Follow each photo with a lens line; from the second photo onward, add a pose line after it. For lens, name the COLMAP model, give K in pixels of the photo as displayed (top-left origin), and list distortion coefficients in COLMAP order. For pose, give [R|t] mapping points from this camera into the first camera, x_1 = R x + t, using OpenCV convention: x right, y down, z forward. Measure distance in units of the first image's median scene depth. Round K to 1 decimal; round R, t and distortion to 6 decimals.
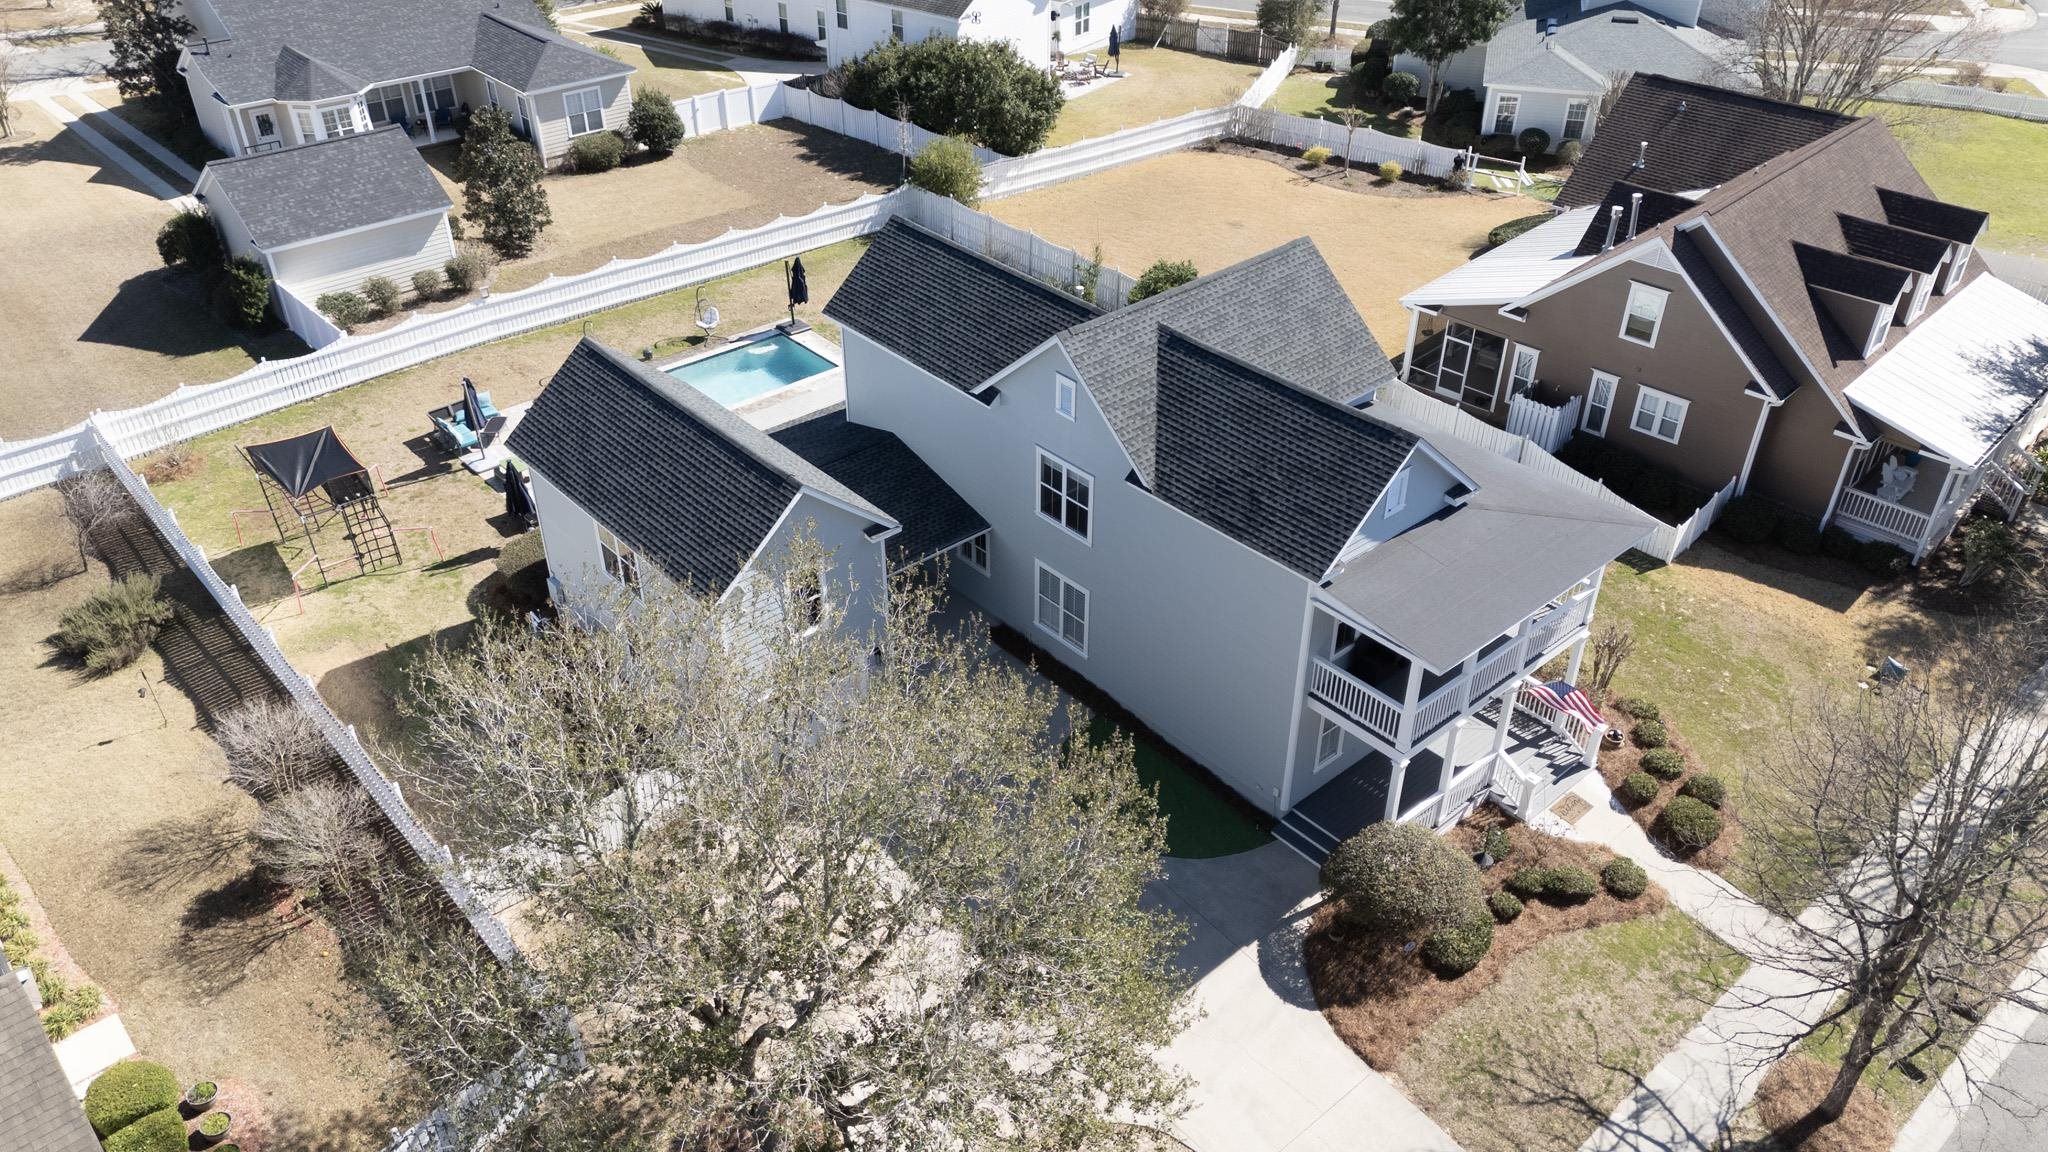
lens RADIAL K [[1487.8, 0, 1025.4], [0, 1487.8, 574.7], [0, 0, 1]] dist [0.063273, -0.056796]
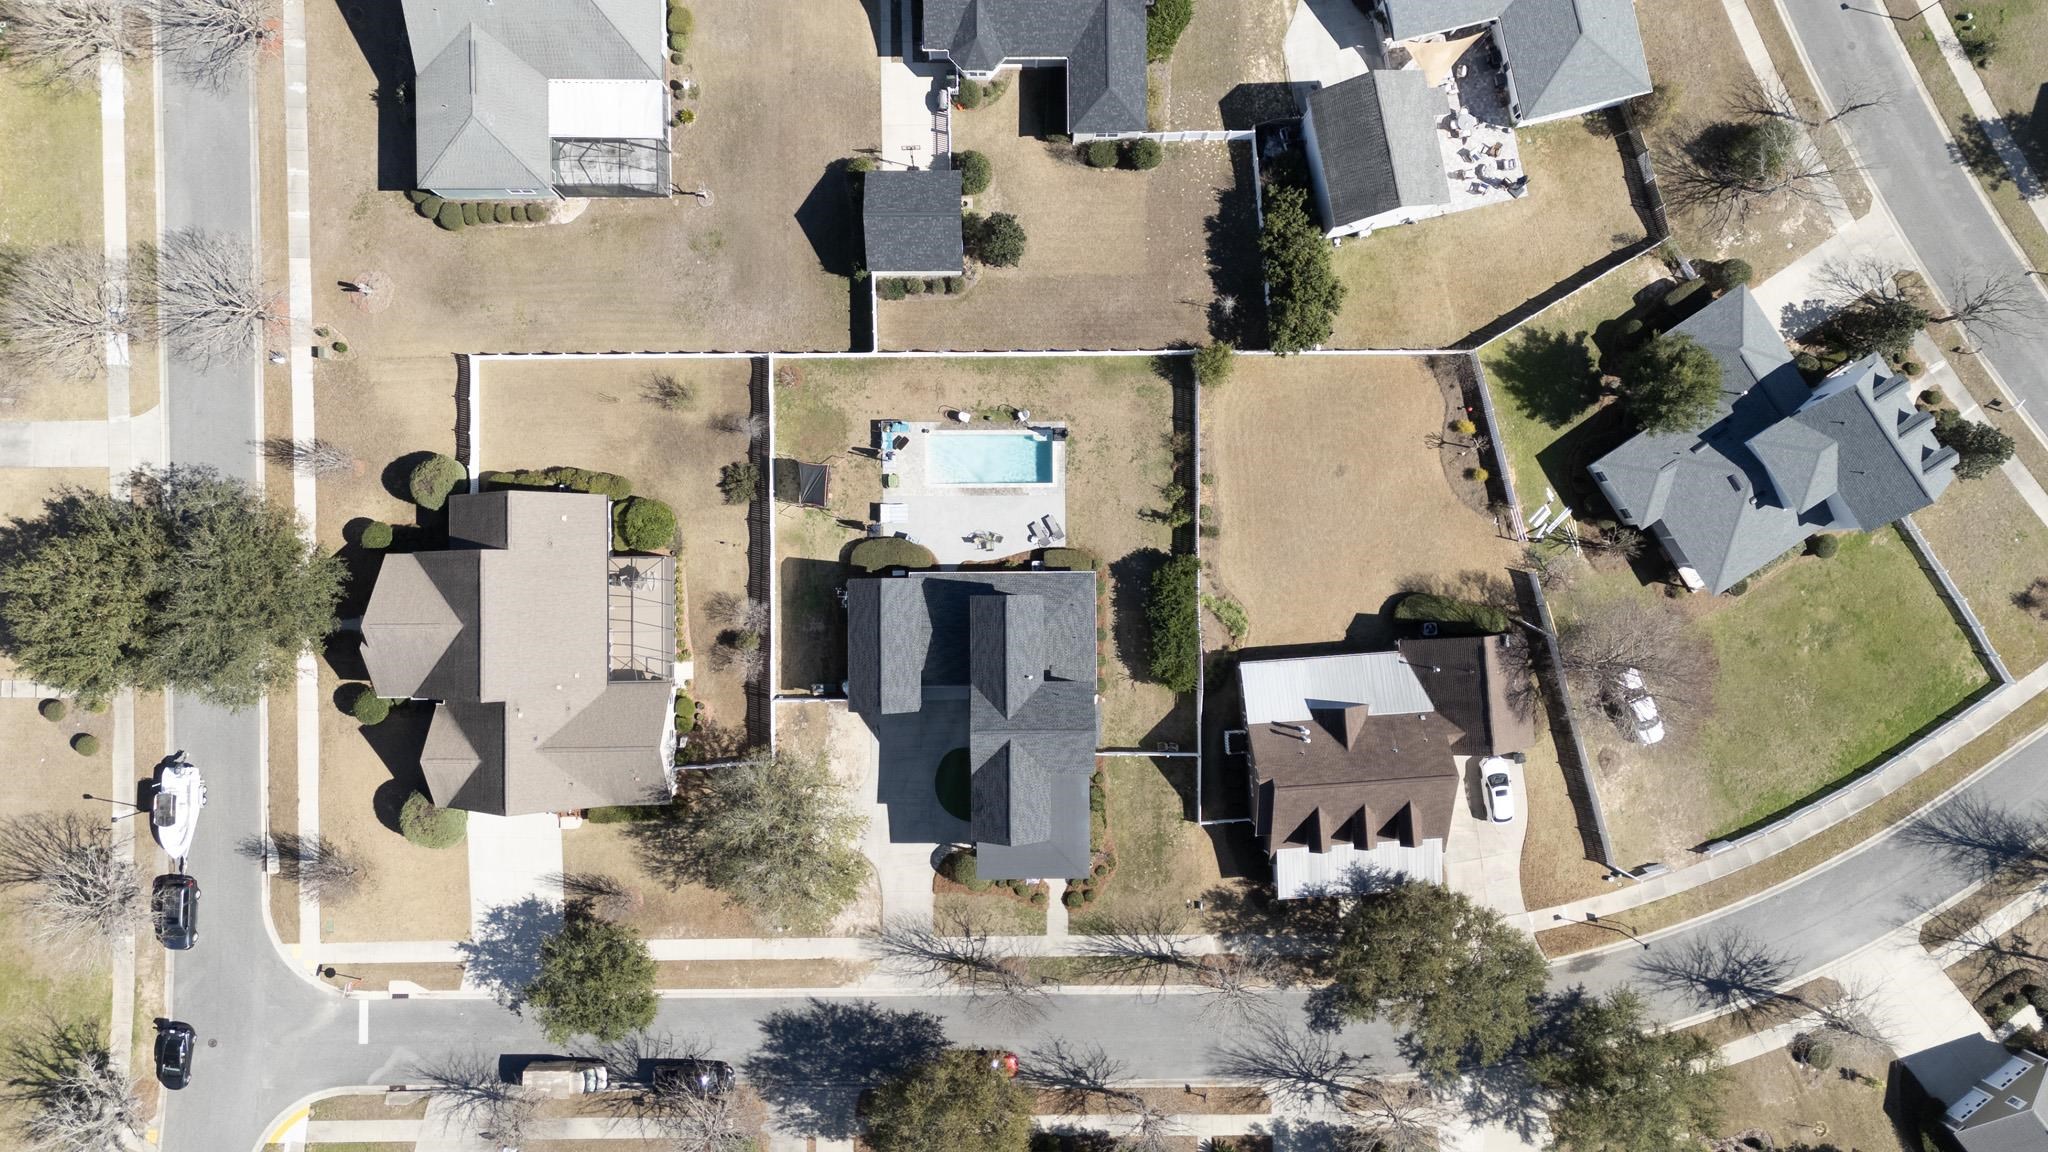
lens RADIAL K [[1487.8, 0, 1023.2], [0, 1487.8, 564.7], [0, 0, 1]] dist [0.063273, -0.056796]
pose [[0.754006, 0.656843, -0.005673, -0.064709], [-0.380278, 0.443540, 0.811580, -1.728078], [0.535597, -0.609778, 0.584214, -0.321616]]
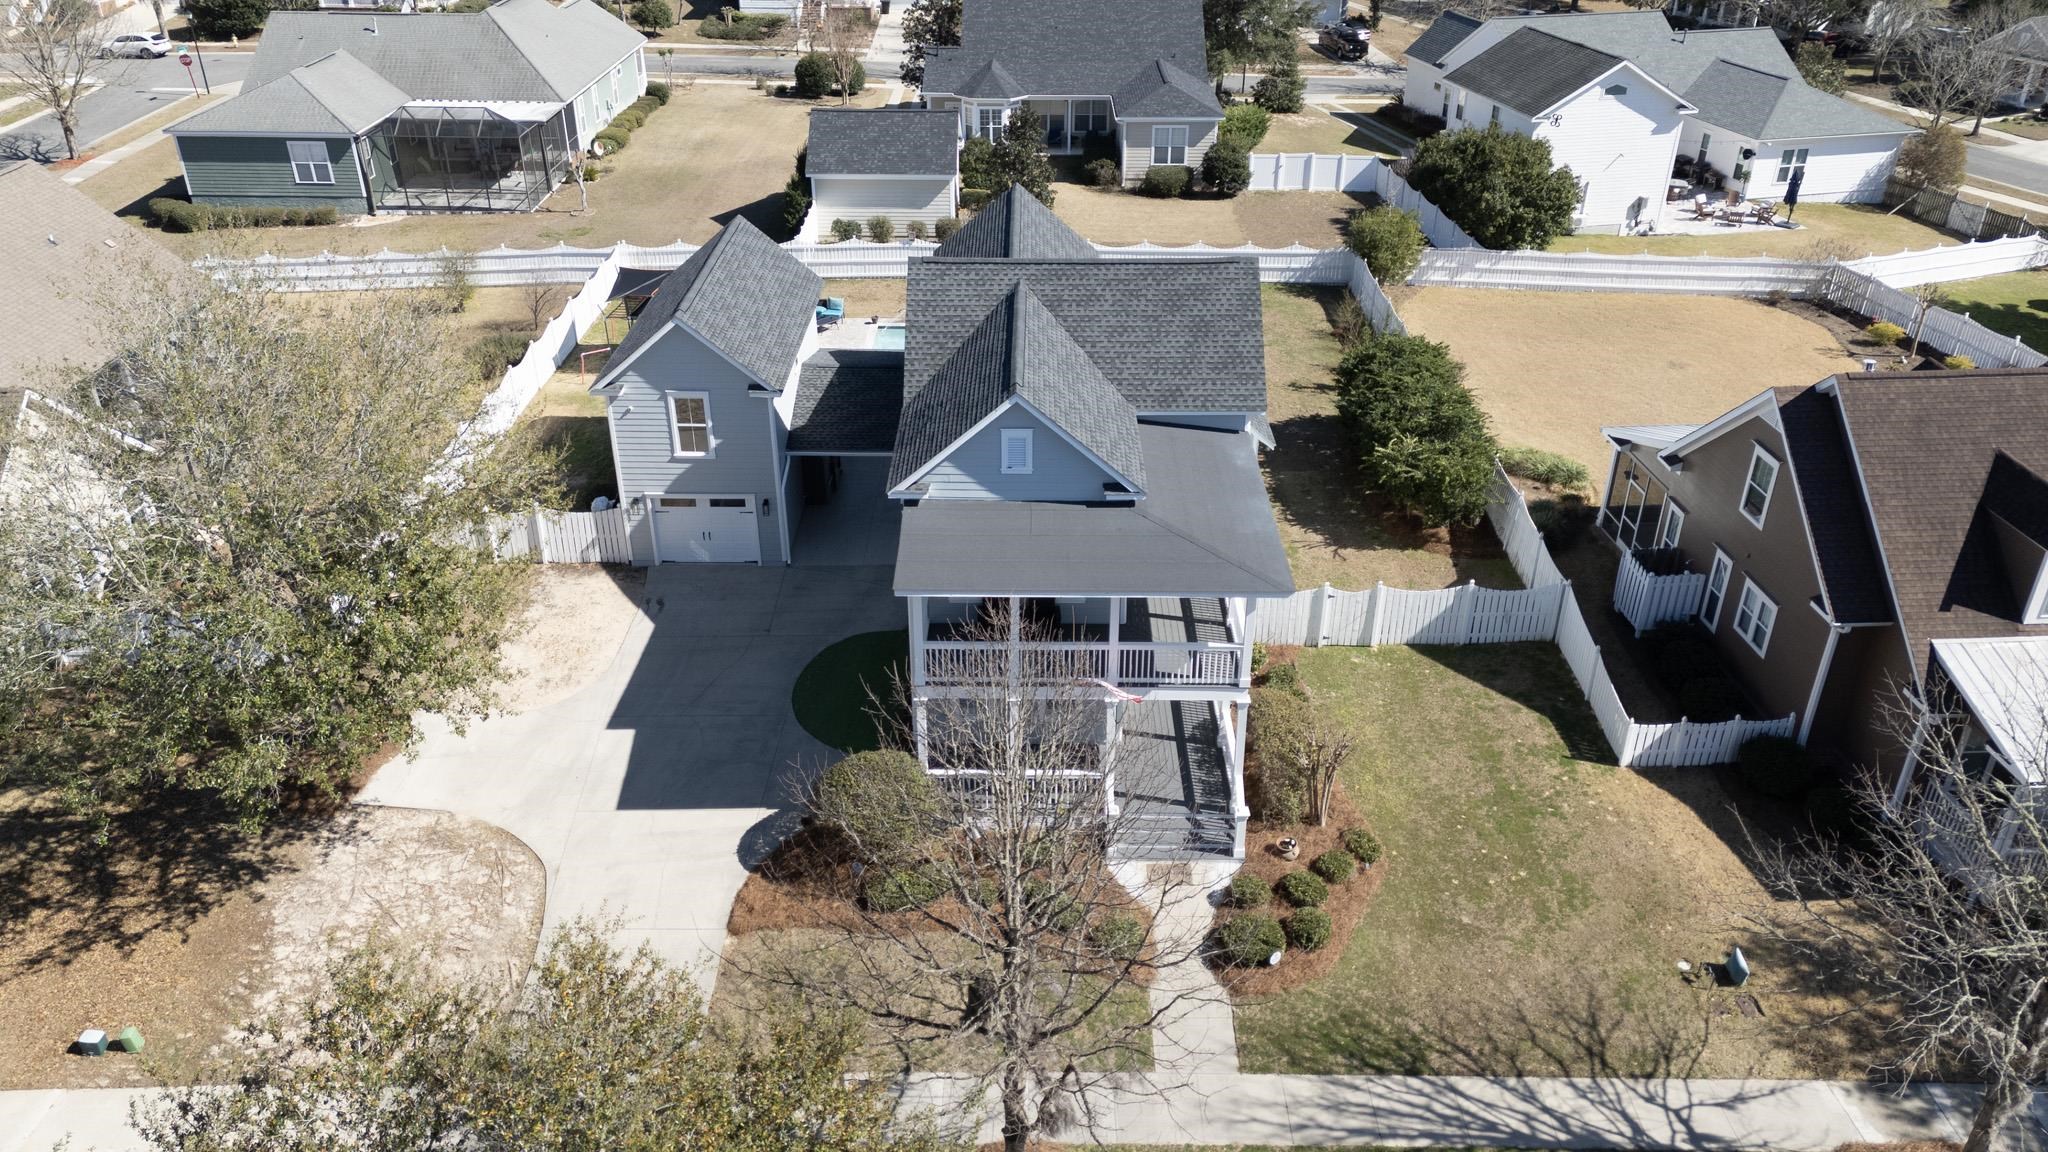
lens RADIAL K [[1487.8, 0, 1029.5], [0, 1487.8, 574.9], [0, 0, 1]] dist [0.063273, -0.056796]
pose [[0.746466, 0.322560, -0.582017, 0.491856], [-0.374948, 0.926473, 0.032570, -0.007603], [0.549729, 0.193914, 0.812524, 0.114682]]
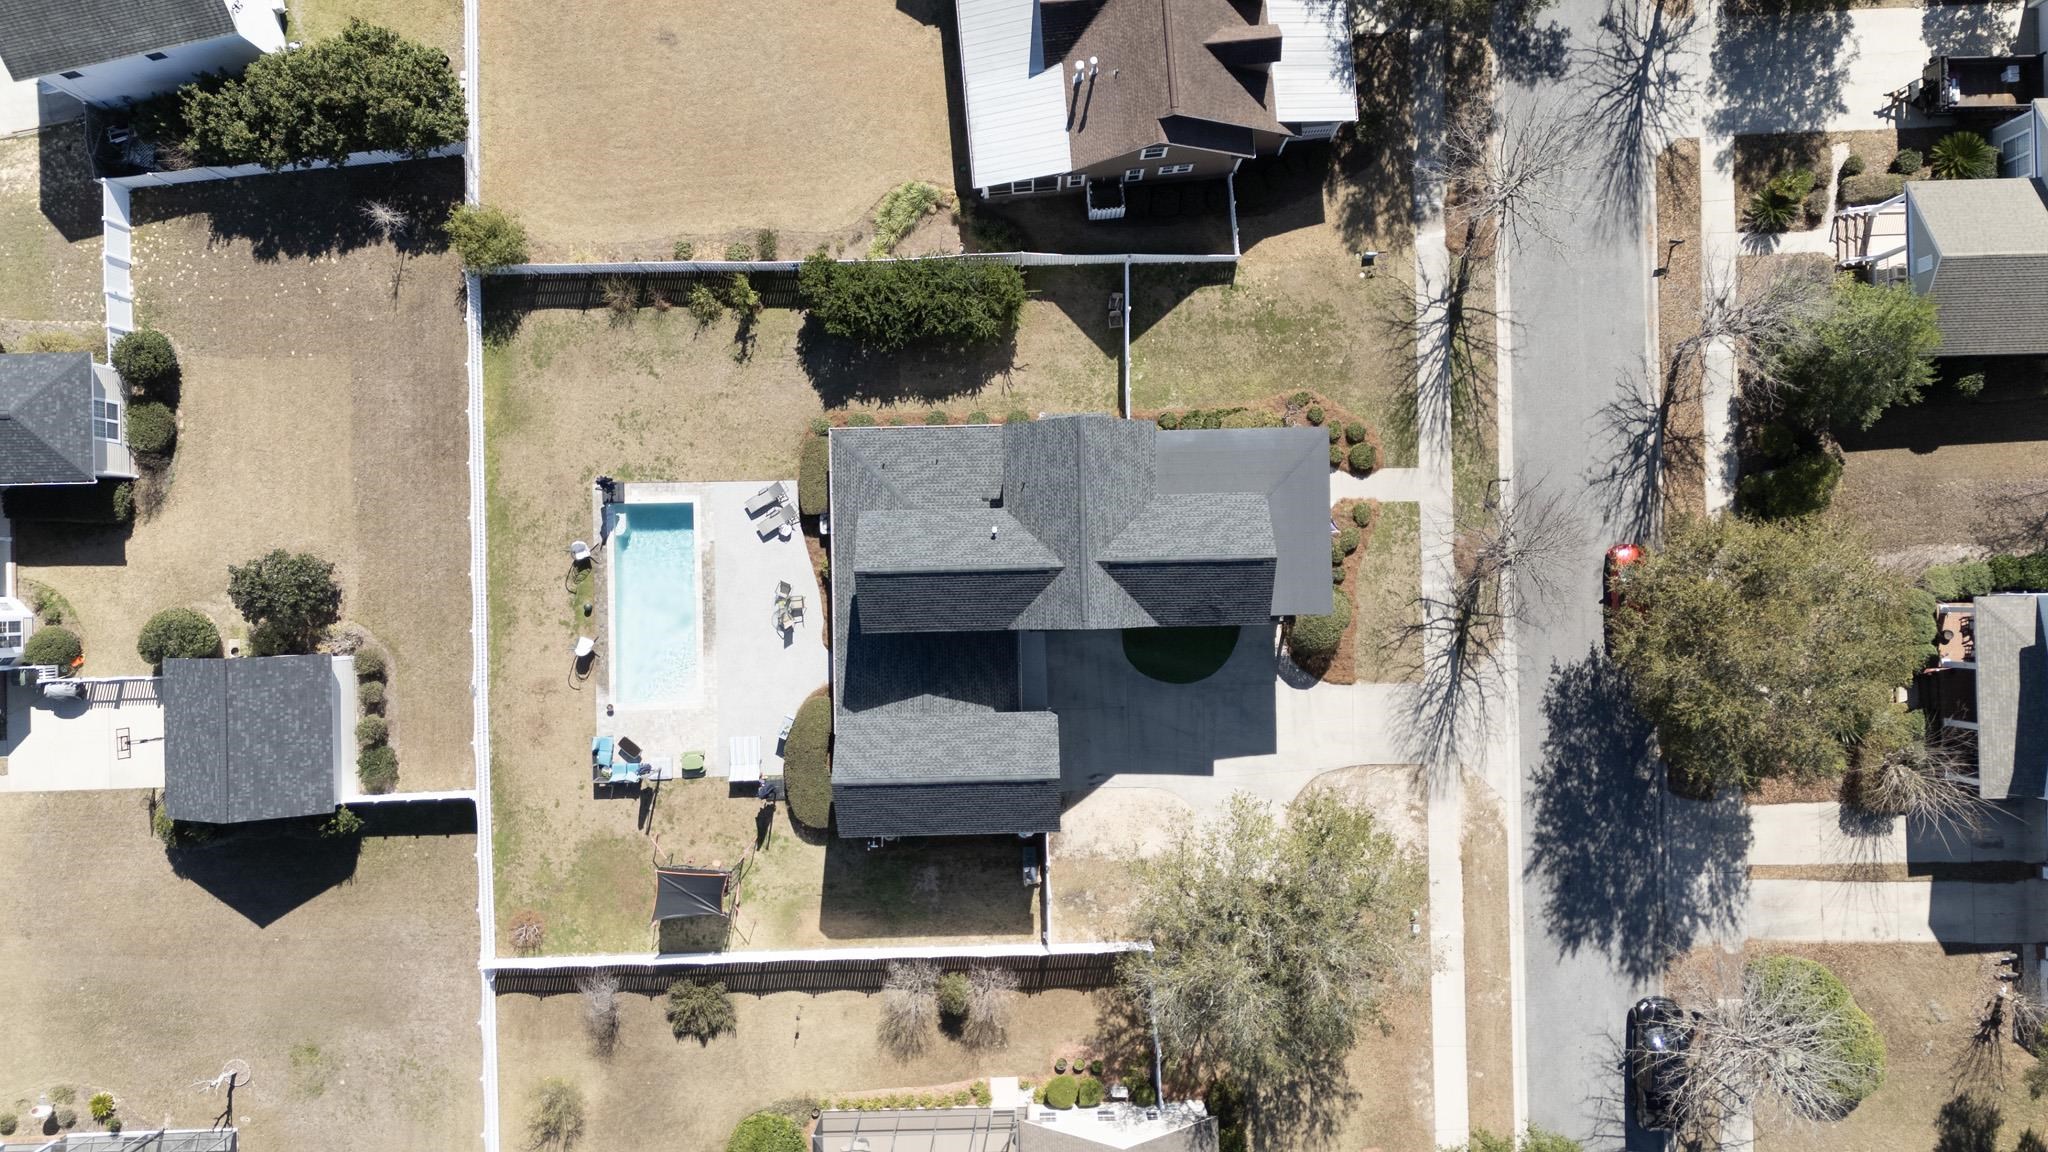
lens RADIAL K [[1487.8, 0, 1037.6], [0, 1487.8, 583.4], [0, 0, 1]] dist [0.063273, -0.056796]
pose [[0.644920, -0.764247, 0.002323, 0.013454], [0.436508, 0.370845, 0.819716, -1.021606], [-0.627327, -0.527637, 0.572765, 0.016015]]
